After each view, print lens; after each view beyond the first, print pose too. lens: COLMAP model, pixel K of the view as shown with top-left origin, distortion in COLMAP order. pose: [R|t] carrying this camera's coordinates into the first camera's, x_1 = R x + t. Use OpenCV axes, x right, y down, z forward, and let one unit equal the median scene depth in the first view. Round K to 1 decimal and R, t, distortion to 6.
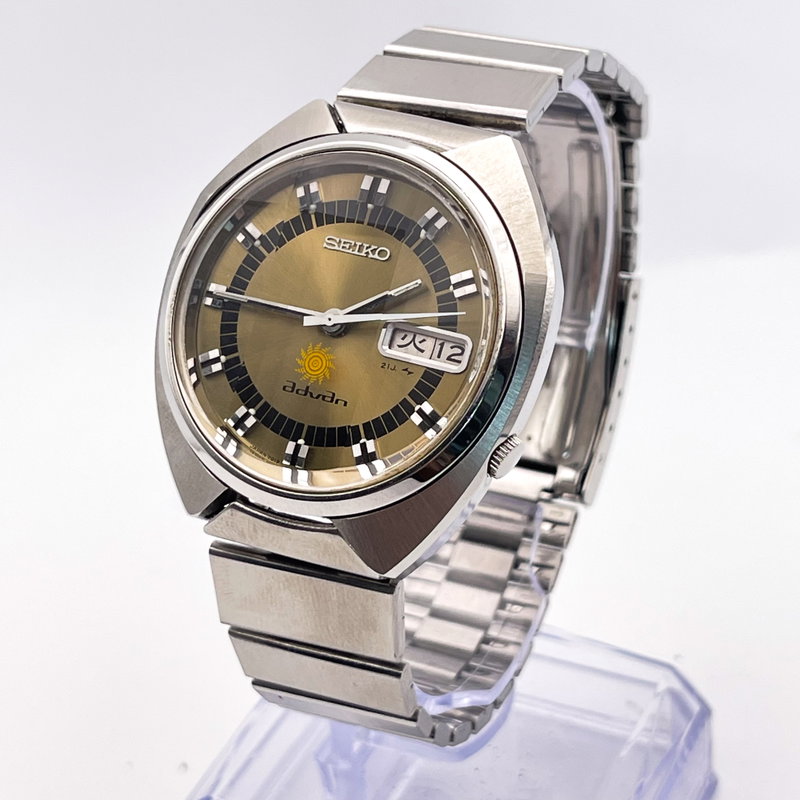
lens RADIAL K [[1946.8, 0, 399.4], [0, 1946.8, 401.1], [0, 0, 1]] dist [0.260099, 0.000000]
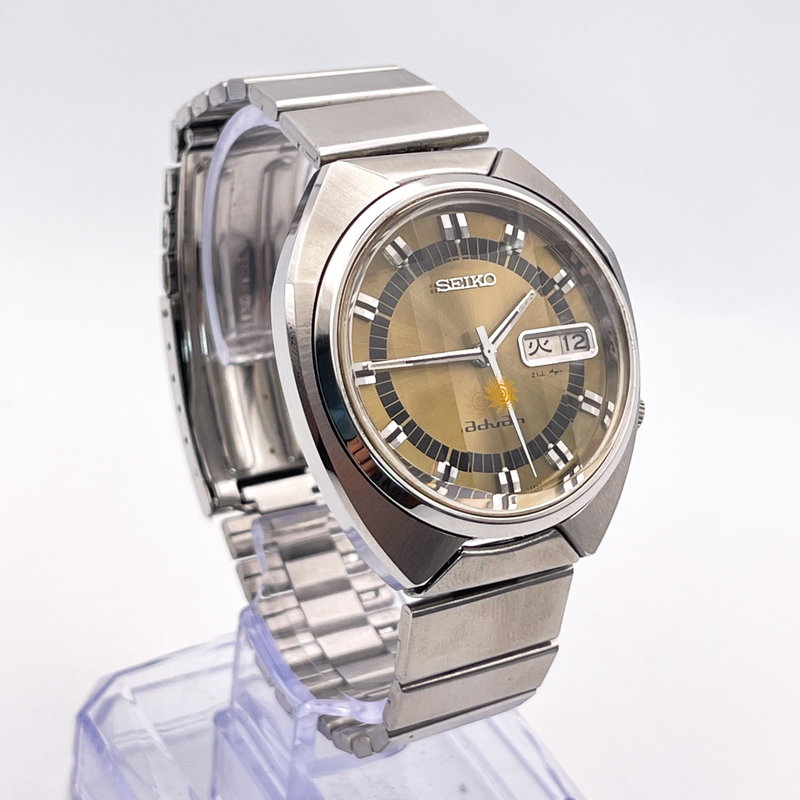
lens RADIAL K [[1946.8, 0, 392.4], [0, 1946.8, 403.5], [0, 0, 1]] dist [0.260099, 0.000000]
pose [[0.613521, -0.340336, 0.712575, -0.820858], [0.321608, 0.931823, 0.168150, -0.207817], [-0.721221, 0.126006, 0.681148, 0.318846]]
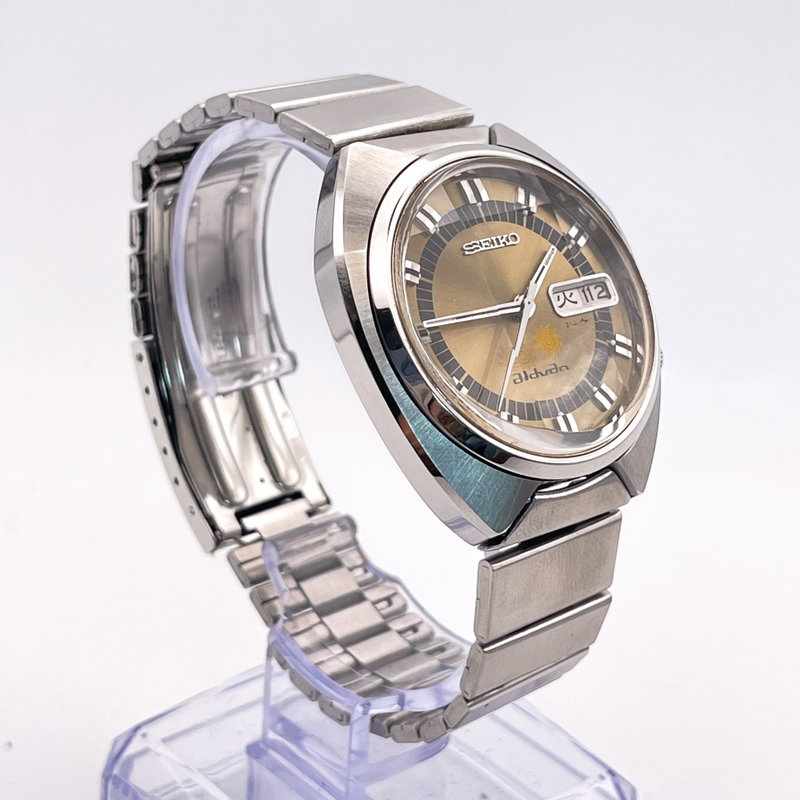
lens RADIAL K [[1946.8, 0, 403.1], [0, 1946.8, 395.8], [0, 0, 1]] dist [0.260099, 0.000000]
pose [[0.455318, -0.343421, 0.821430, -0.972825], [0.426406, 0.894033, 0.137418, -0.173795], [-0.781577, 0.287694, 0.553506, 0.460167]]
